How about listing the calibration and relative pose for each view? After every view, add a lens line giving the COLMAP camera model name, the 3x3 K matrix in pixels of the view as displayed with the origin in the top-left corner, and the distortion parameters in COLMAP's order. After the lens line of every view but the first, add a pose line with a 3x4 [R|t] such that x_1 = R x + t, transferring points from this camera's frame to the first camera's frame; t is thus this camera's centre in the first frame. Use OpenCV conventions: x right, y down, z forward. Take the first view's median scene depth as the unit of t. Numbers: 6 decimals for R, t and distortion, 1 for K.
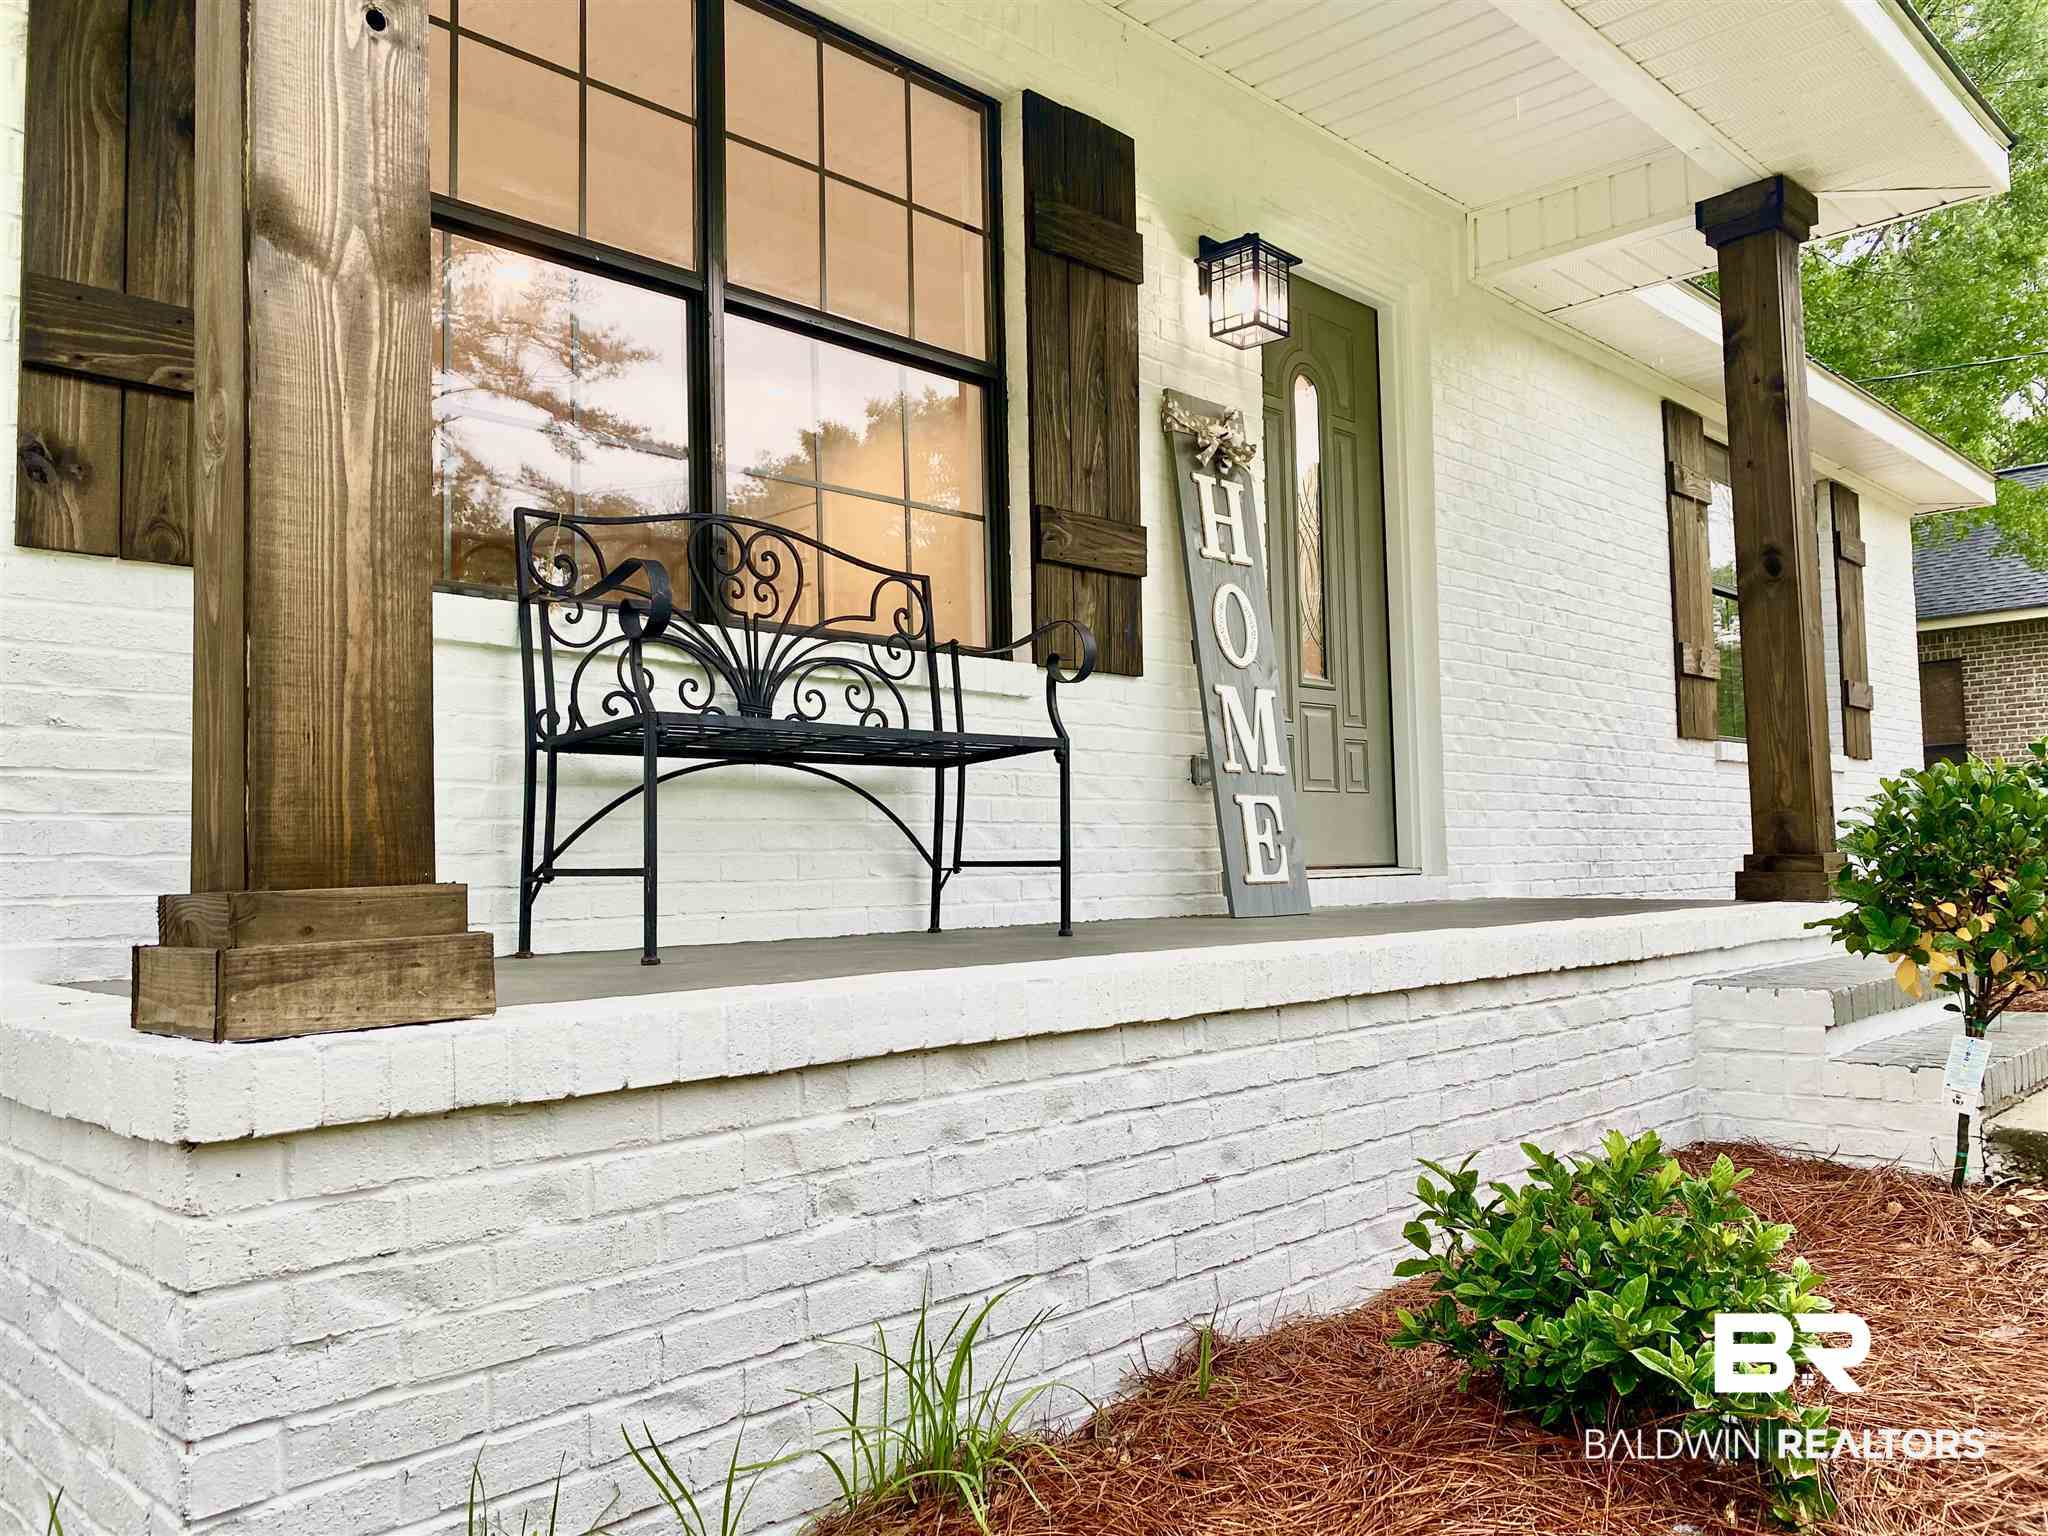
lens RADIAL K [[1564.8, 0, 1021.9], [0, 1564.8, 772.8], [0, 0, 1]] dist [0.021417, -0.006853]
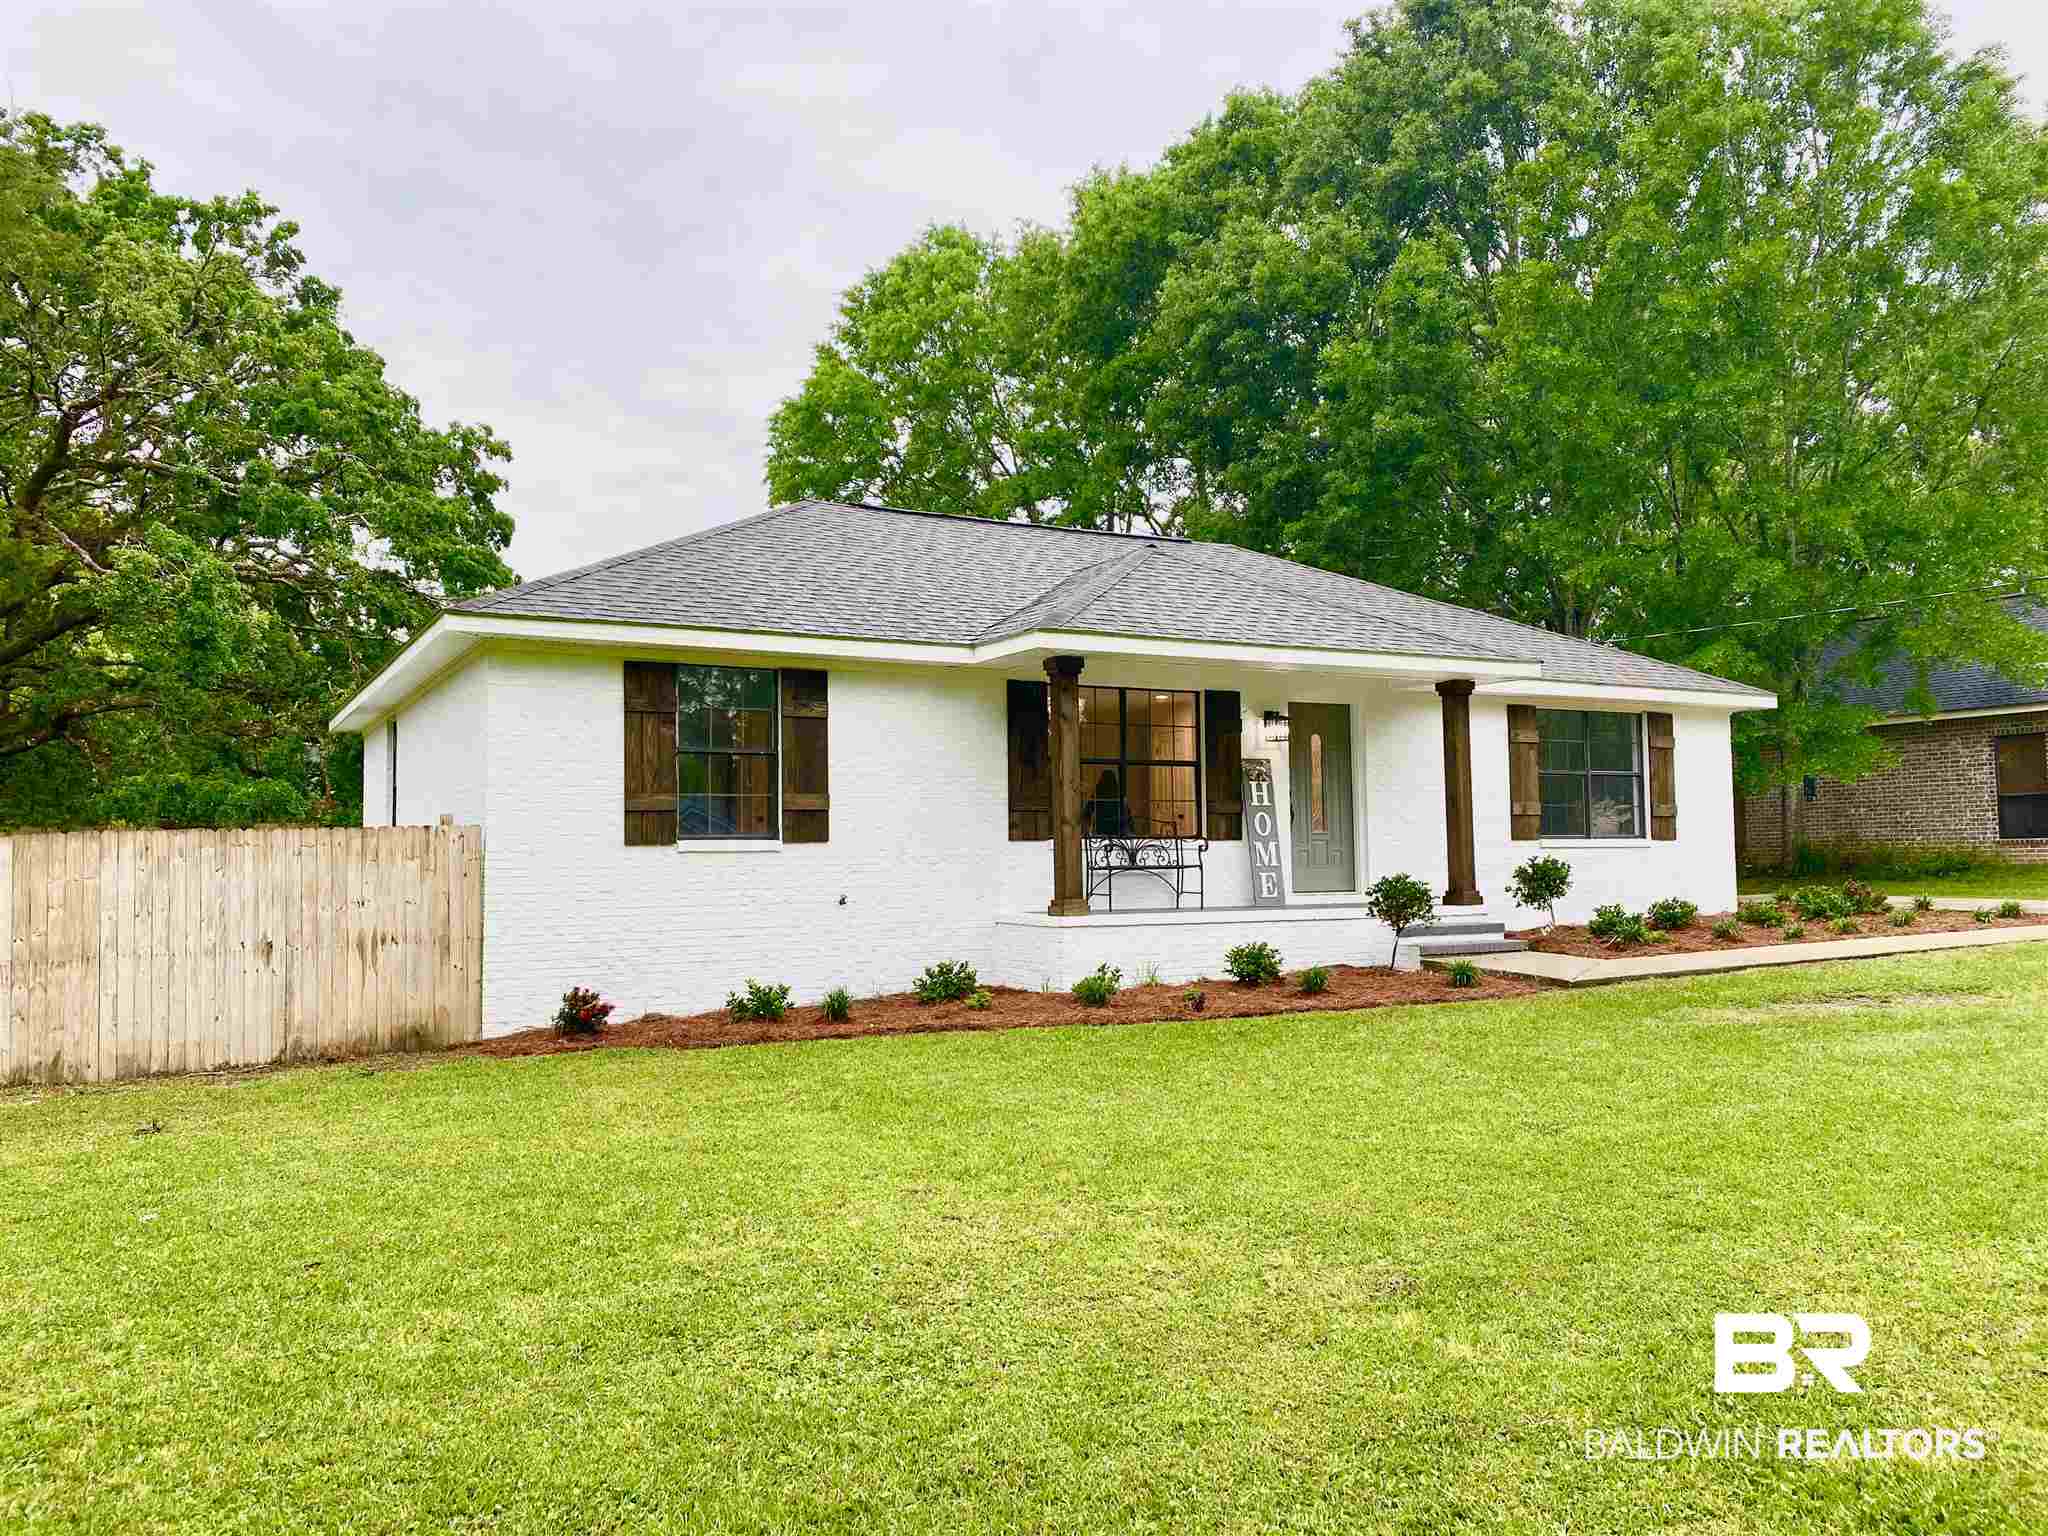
lens RADIAL K [[1564.8, 0, 1021.9], [0, 1564.8, 772.8], [0, 0, 1]] dist [0.021417, -0.006853]
pose [[0.955289, -0.005508, -0.295621, 0.702843], [0.008090, 0.999939, 0.007513, -0.263701], [0.295562, -0.009569, 0.955276, -2.783850]]
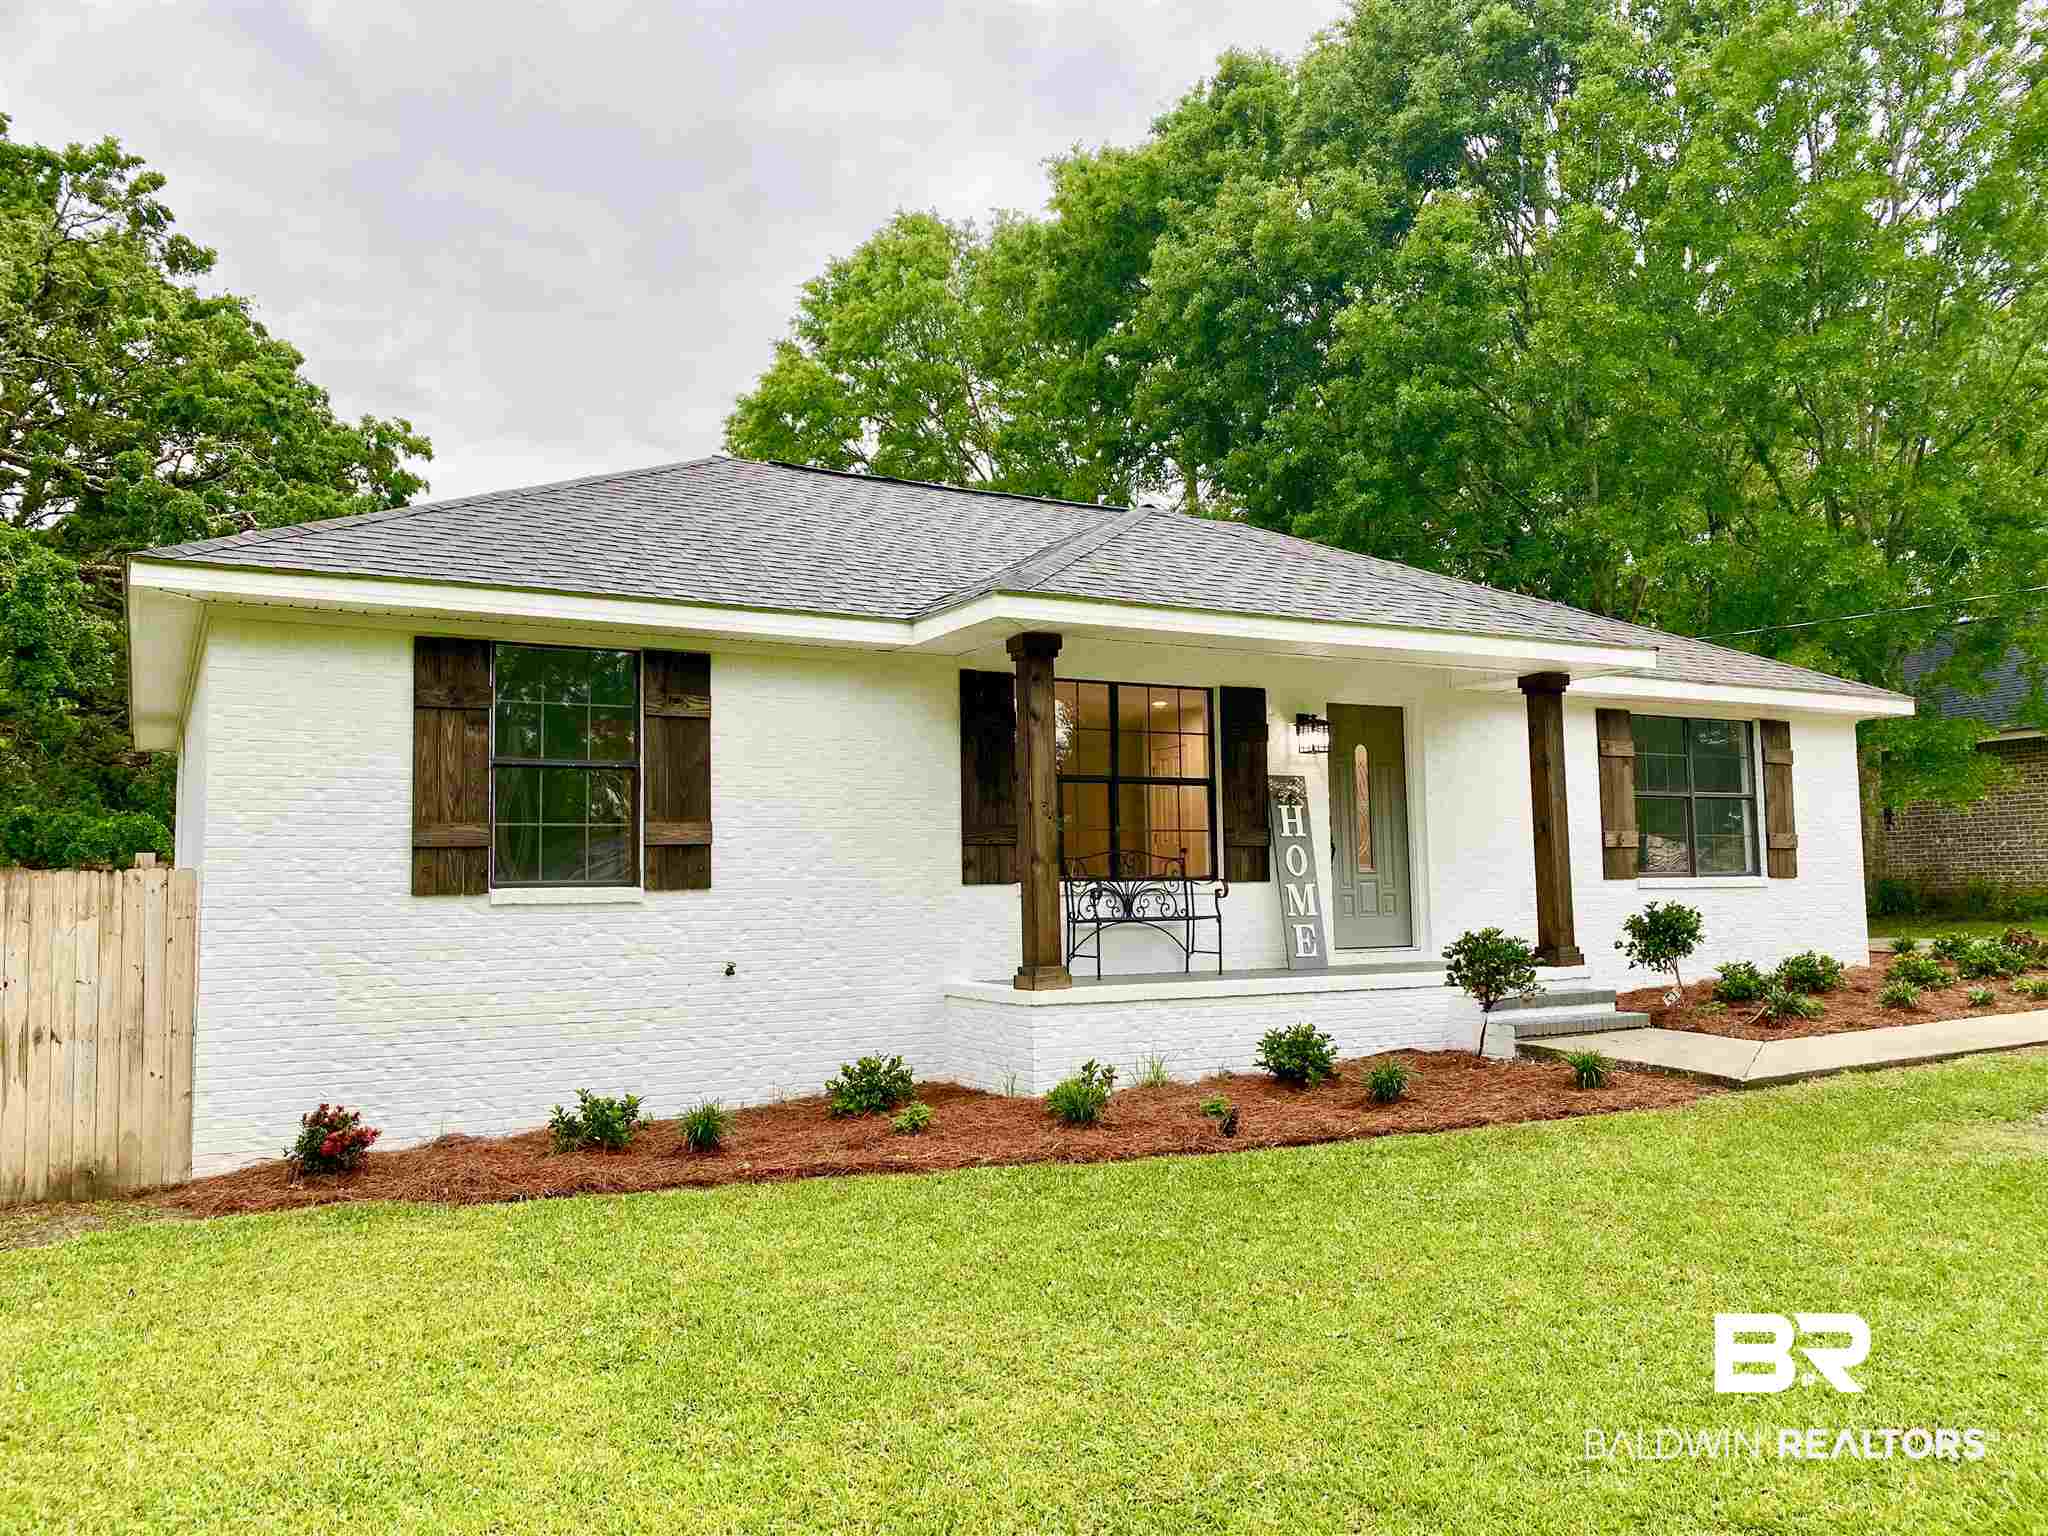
lens RADIAL K [[1564.8, 0, 1021.9], [0, 1564.8, 772.8], [0, 0, 1]] dist [0.021417, -0.006853]
pose [[0.958137, -0.015173, -0.285908, 0.480662], [0.011757, 0.999838, -0.013661, -0.235379], [0.286069, 0.009728, 0.958160, -1.913410]]
